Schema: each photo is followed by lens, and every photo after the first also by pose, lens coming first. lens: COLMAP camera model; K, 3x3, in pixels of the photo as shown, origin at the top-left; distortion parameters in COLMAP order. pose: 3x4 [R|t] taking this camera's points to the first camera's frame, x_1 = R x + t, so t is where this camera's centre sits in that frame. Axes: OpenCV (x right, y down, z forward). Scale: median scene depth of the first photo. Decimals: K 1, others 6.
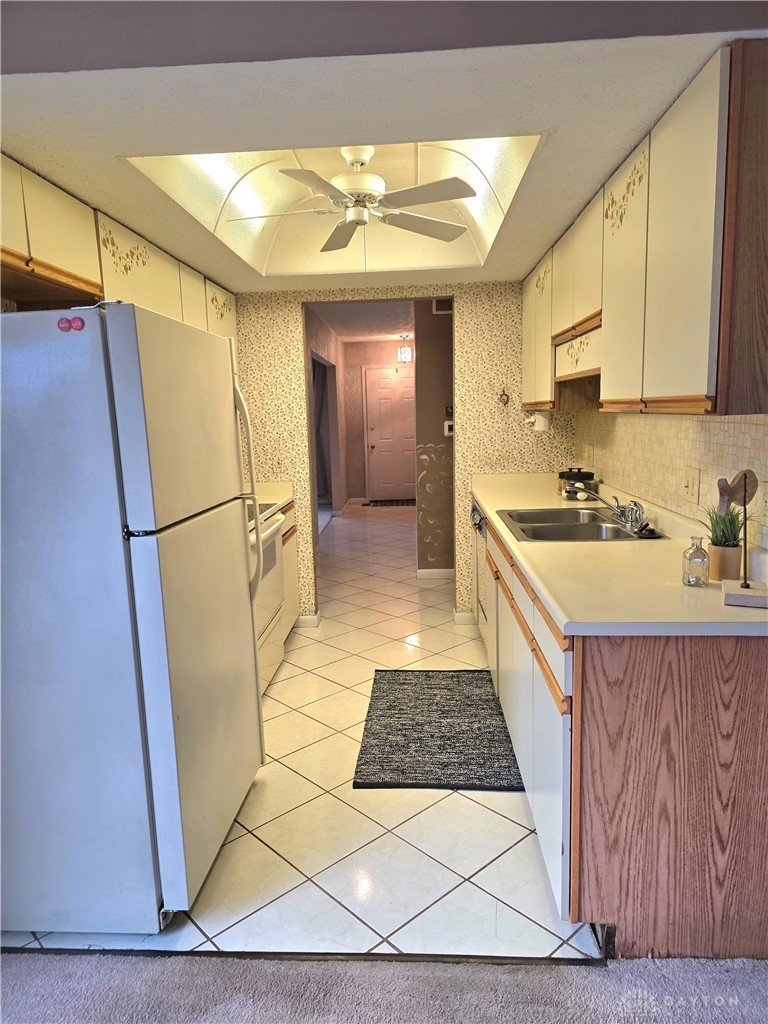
lens RADIAL K [[687.4, 0, 377.7], [0, 687.4, 518.0], [0, 0, 1]] dist [0.062878, -0.057683]
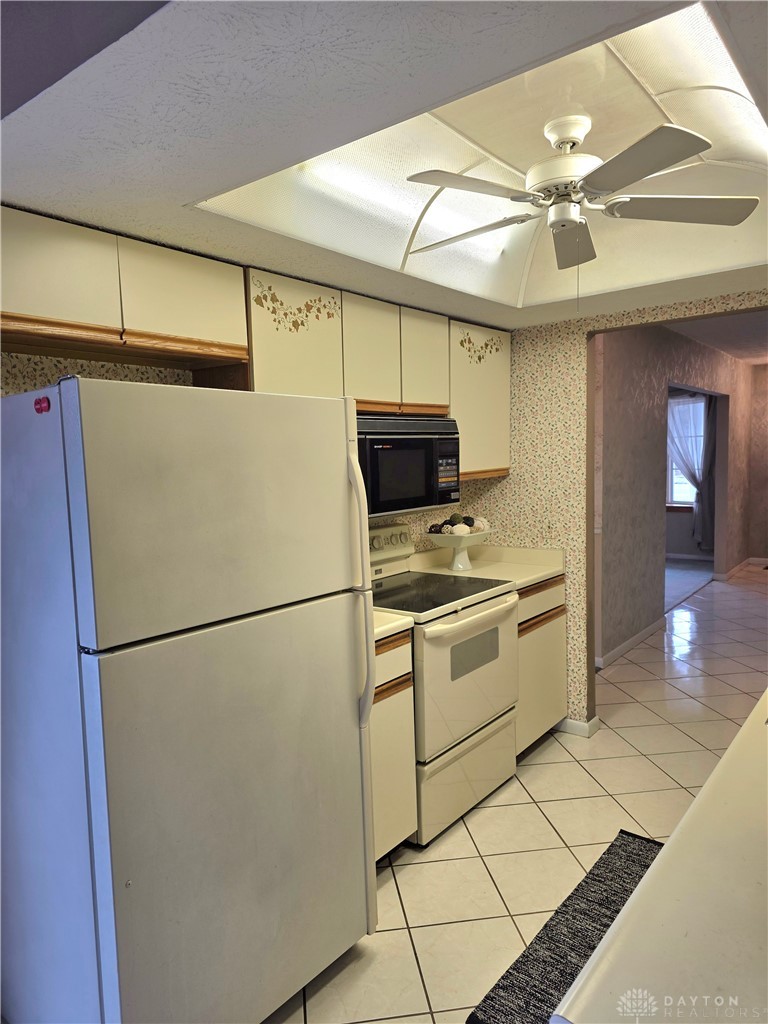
lens RADIAL K [[687.2, 0, 366.7], [0, 687.2, 513.6], [0, 0, 1]] dist [0.081538, -0.102087]
pose [[0.814428, 0.052125, -0.577918, 0.161340], [-0.081241, 0.996390, -0.024619, -0.059731], [0.574549, 0.067001, 0.815723, 0.205615]]
